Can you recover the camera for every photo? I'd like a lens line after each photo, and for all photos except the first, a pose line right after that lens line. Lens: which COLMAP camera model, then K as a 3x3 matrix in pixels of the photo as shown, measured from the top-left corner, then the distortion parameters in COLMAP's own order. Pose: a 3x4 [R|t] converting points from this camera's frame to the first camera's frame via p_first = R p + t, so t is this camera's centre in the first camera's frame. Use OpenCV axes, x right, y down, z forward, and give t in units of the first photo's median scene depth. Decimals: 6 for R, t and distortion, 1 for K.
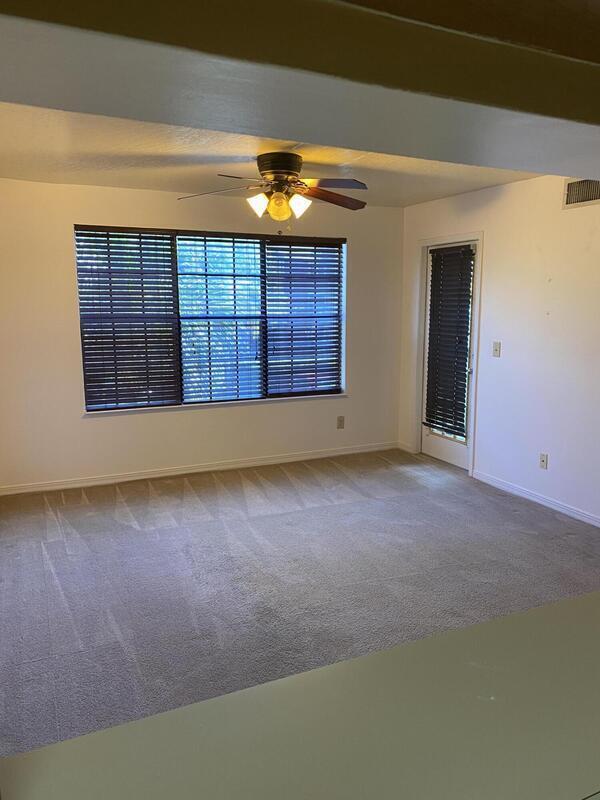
lens RADIAL K [[613.1, 0, 295.7], [0, 613.1, 410.5], [0, 0, 1]] dist [0.144090, -0.385179]
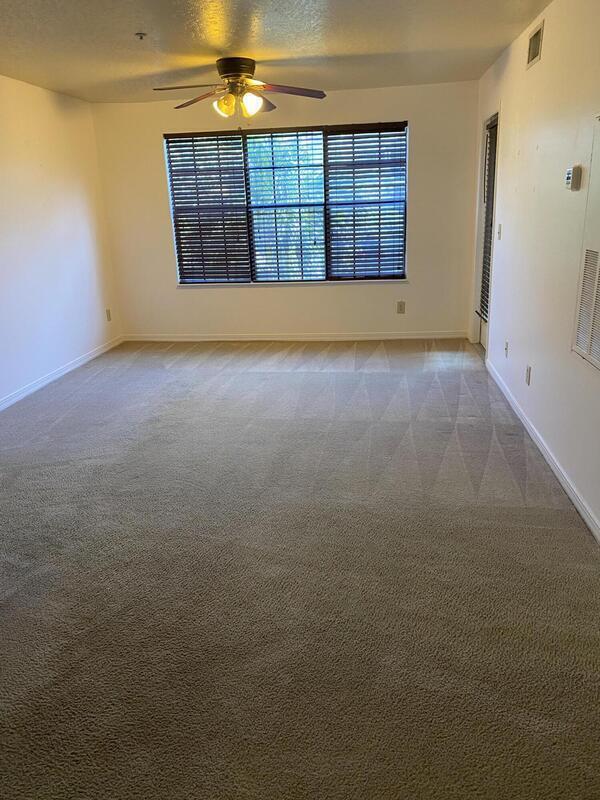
lens RADIAL K [[613.1, 0, 295.7], [0, 613.1, 410.5], [0, 0, 1]] dist [0.144090, -0.385179]
pose [[0.844138, 0.140438, -0.517405, 0.534929], [-0.057574, 0.983246, 0.172950, 0.022702], [0.533025, -0.116204, 0.838082, -0.002971]]
